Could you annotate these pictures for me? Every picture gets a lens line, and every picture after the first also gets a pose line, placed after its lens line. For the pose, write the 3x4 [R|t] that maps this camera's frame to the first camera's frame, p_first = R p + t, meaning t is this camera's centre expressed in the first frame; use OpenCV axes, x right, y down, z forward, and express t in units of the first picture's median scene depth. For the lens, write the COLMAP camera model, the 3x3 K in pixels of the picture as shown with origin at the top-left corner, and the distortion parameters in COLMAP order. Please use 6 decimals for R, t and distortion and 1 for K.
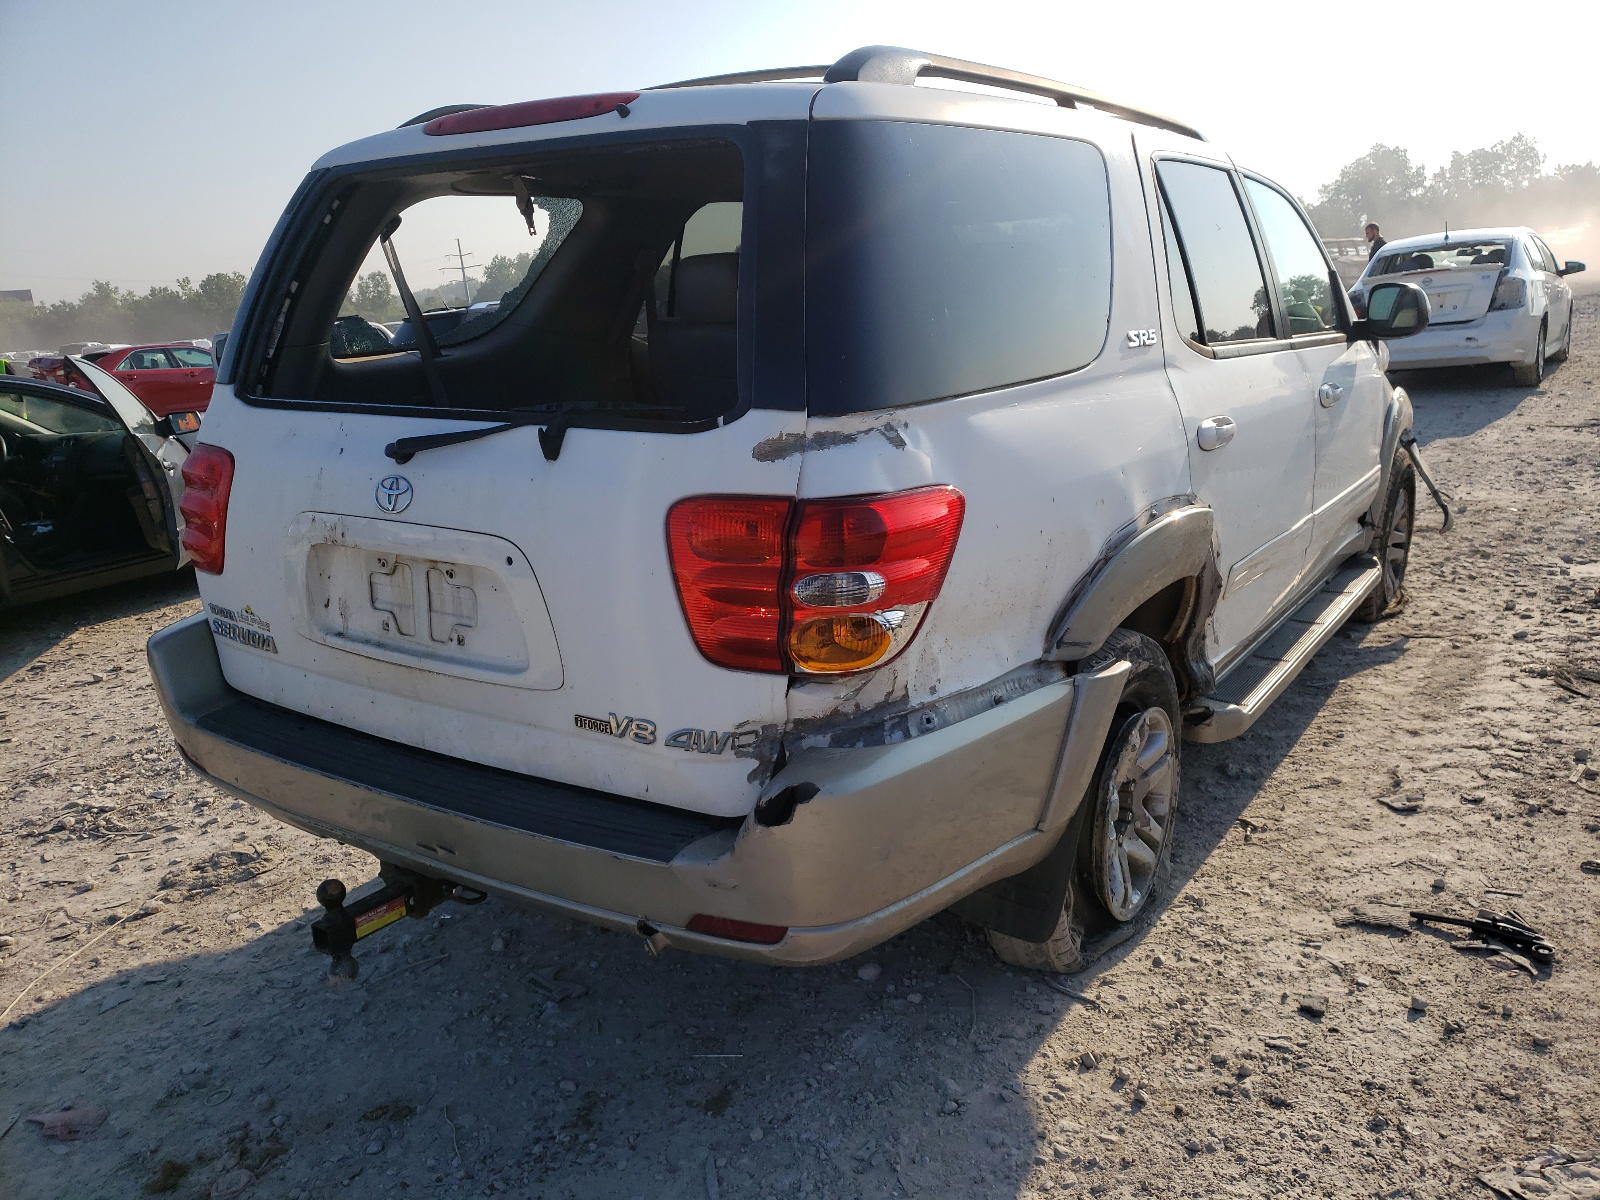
lens RADIAL K [[1220.7, 0, 800.0], [0, 1220.7, 600.0], [0, 0, 1]] dist [0.046224, -0.001394]
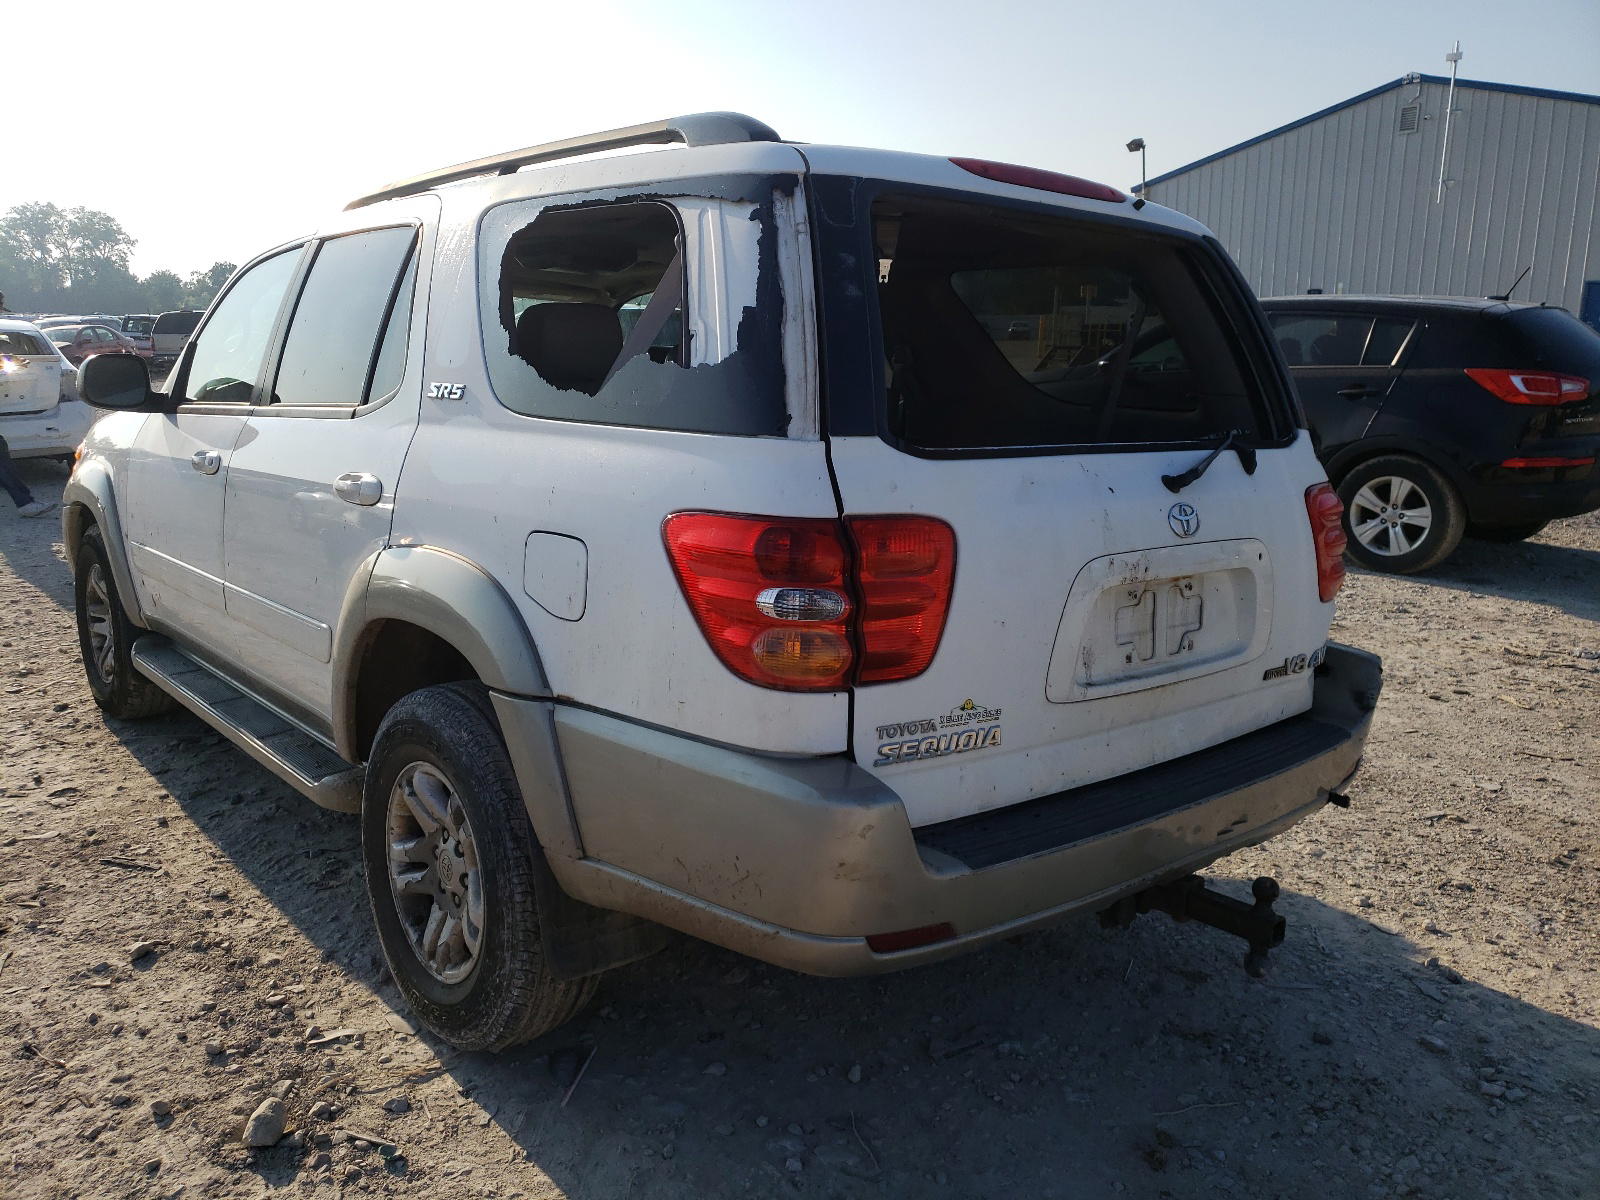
lens RADIAL K [[1220.7, 0, 800.0], [0, 1220.7, 600.0], [0, 0, 1]] dist [0.046224, -0.001394]
pose [[0.283404, -0.135437, 0.949389, -1.429320], [0.210227, 0.974672, 0.076288, -0.167166], [-0.935675, 0.177967, 0.304698, 0.980434]]
